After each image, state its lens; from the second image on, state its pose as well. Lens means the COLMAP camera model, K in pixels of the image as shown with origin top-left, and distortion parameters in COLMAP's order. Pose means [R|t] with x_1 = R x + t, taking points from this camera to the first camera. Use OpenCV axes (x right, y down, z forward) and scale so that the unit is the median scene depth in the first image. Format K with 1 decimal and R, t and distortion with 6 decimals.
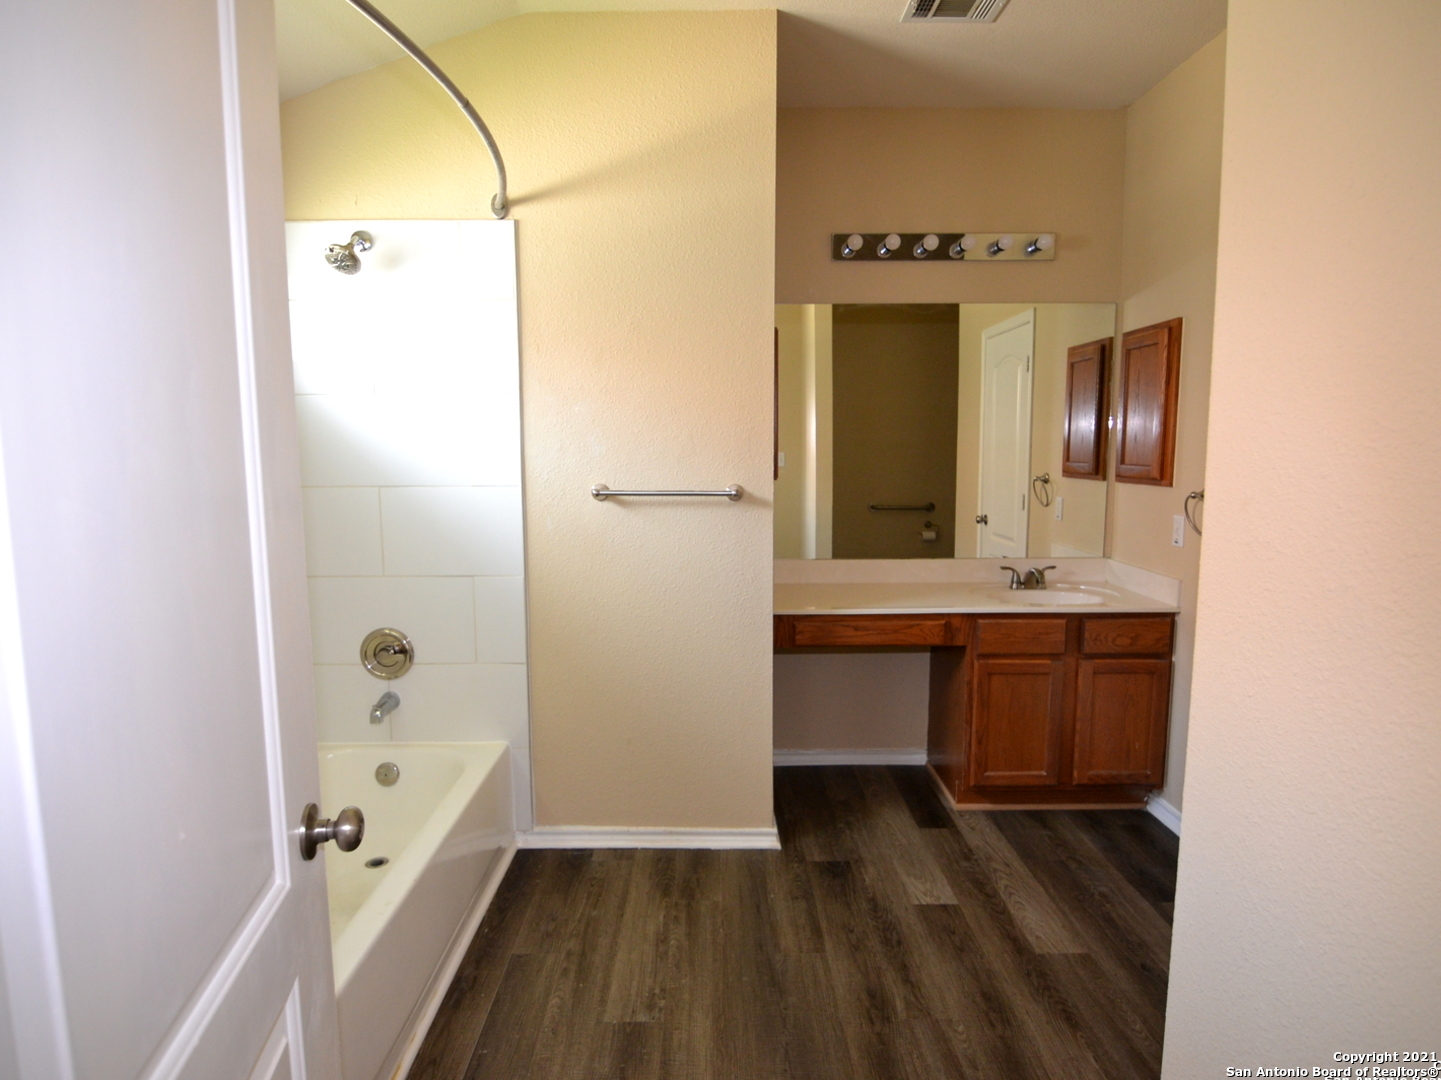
lens RADIAL K [[805.6, 0, 723.7], [0, 805.6, 535.3], [0, 0, 1]] dist [-0.004420, -0.013422]
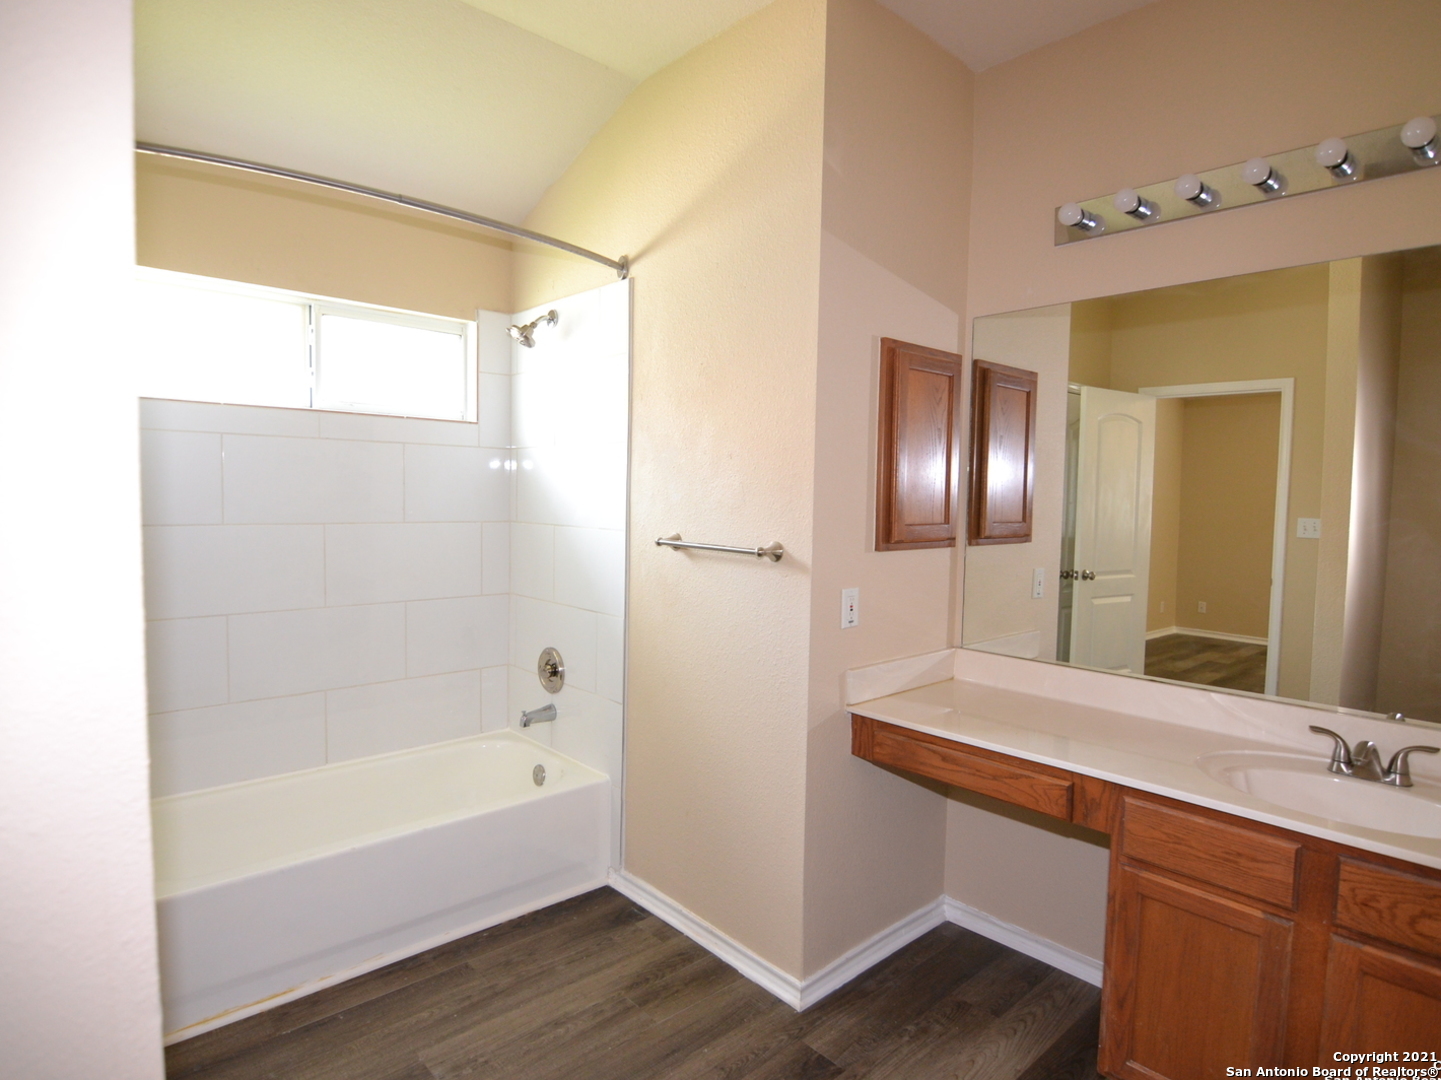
lens RADIAL K [[805.6, 0, 720.4], [0, 805.6, 538.2], [0, 0, 1]] dist [-0.004420, -0.013422]
pose [[0.670067, 0.059235, -0.739933, 0.570834], [-0.107589, 0.994035, -0.017853, -0.044146], [0.734462, 0.091571, 0.672443, 0.380814]]
